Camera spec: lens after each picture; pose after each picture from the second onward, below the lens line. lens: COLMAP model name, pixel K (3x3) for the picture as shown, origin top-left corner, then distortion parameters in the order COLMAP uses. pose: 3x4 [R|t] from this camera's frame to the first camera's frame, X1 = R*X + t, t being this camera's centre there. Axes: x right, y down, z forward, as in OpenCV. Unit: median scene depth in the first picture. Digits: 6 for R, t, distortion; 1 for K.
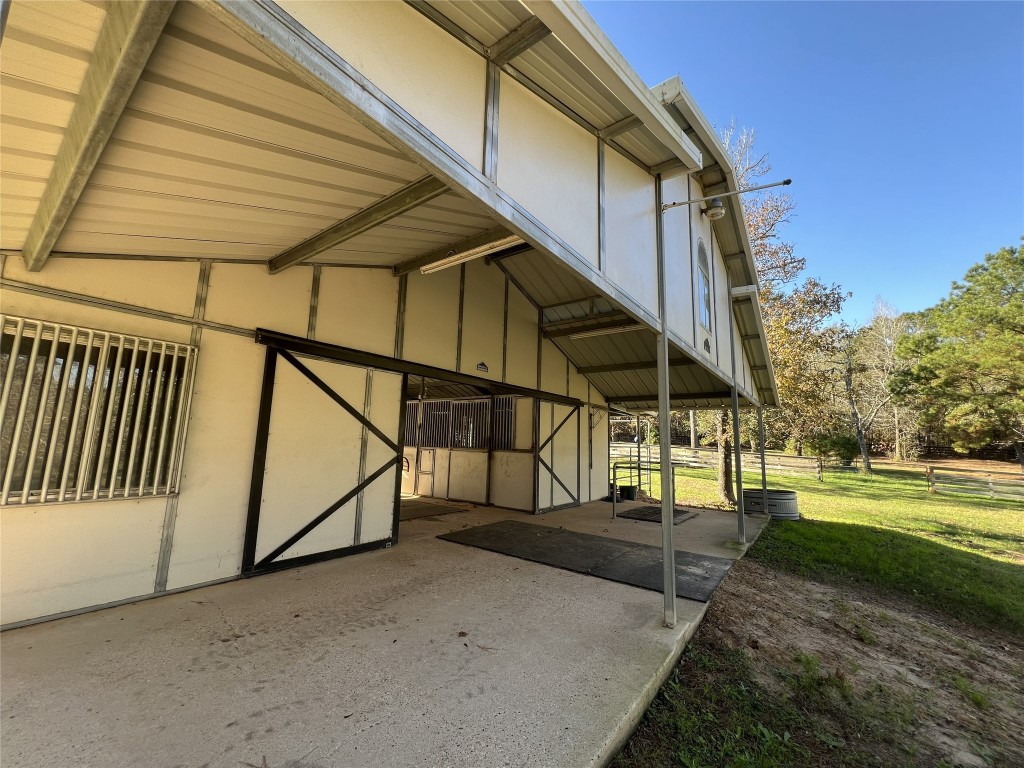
lens RADIAL K [[408.0, 0, 514.5], [0, 408.0, 382.9], [0, 0, 1]] dist [-0.002147, -0.000055]
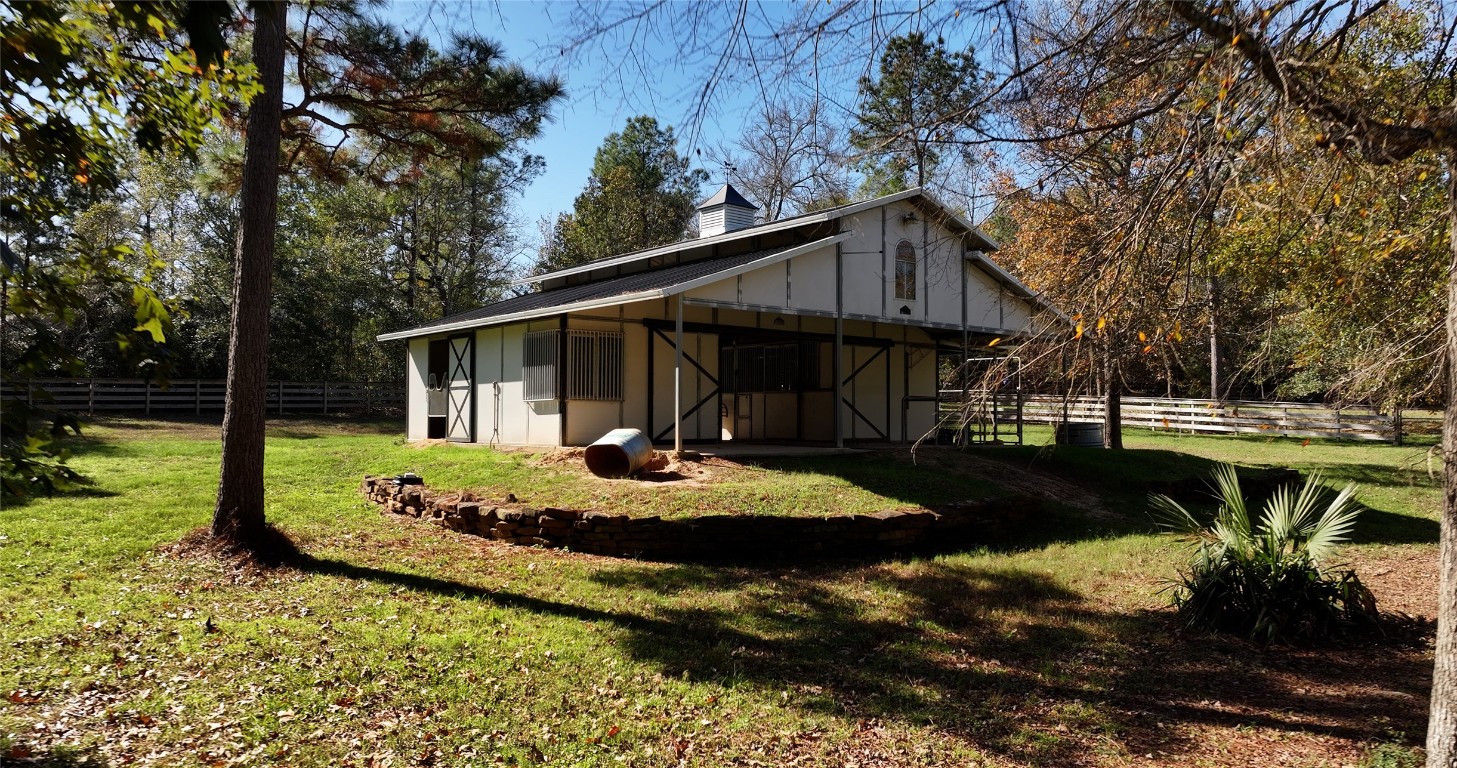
lens RADIAL K [[998.7, 0, 726.0], [0, 998.7, 384.4], [0, 0, 1]] dist [-0.007702, -0.000711]
pose [[0.967703, -0.030114, -0.250289, 0.435230], [0.056814, 0.993349, 0.100147, -0.134438], [0.245609, -0.111132, 0.962978, -1.669264]]
